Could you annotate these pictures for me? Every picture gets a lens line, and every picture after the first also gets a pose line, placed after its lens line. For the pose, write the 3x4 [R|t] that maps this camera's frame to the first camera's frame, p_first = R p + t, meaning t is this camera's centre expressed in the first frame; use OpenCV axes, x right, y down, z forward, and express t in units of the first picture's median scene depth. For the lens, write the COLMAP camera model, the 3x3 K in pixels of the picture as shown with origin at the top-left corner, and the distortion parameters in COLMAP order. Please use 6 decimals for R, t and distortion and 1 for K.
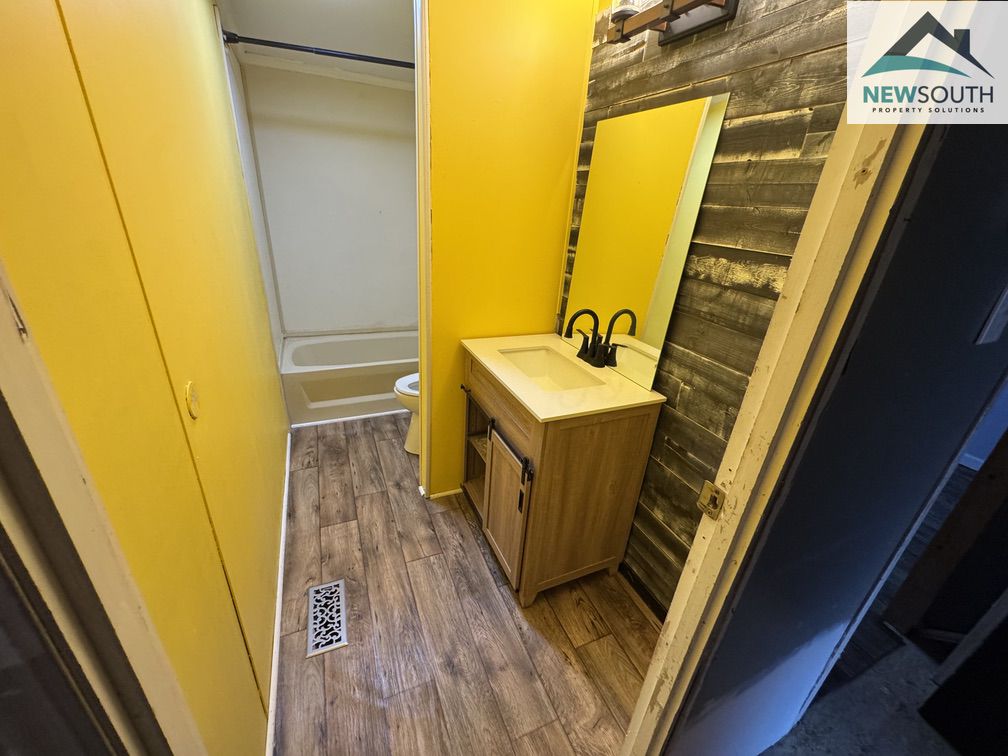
lens RADIAL K [[395.4, 0, 501.8], [0, 395.4, 375.9], [0, 0, 1]] dist [-0.000844, 0.000253]
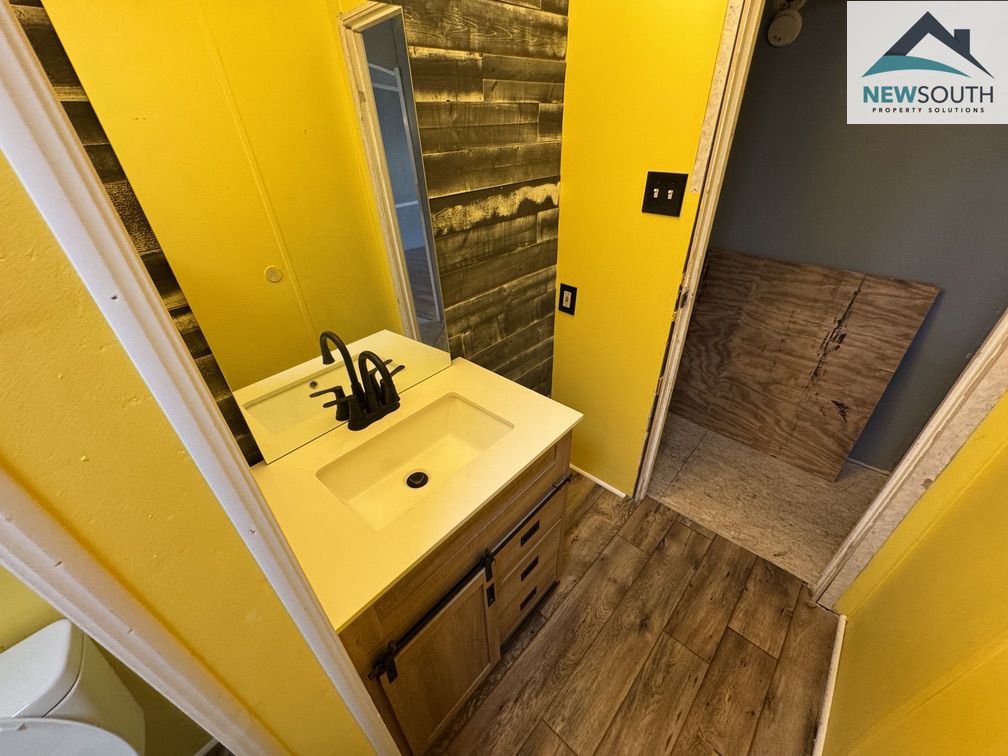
lens RADIAL K [[395.4, 0, 518.1], [0, 395.4, 372.7], [0, 0, 1]] dist [-0.000844, 0.000253]
pose [[-0.405594, -0.553164, 0.727669, -0.459925], [0.360707, 0.634619, 0.683483, -0.649366], [-0.839871, 0.539692, -0.057868, 1.142452]]
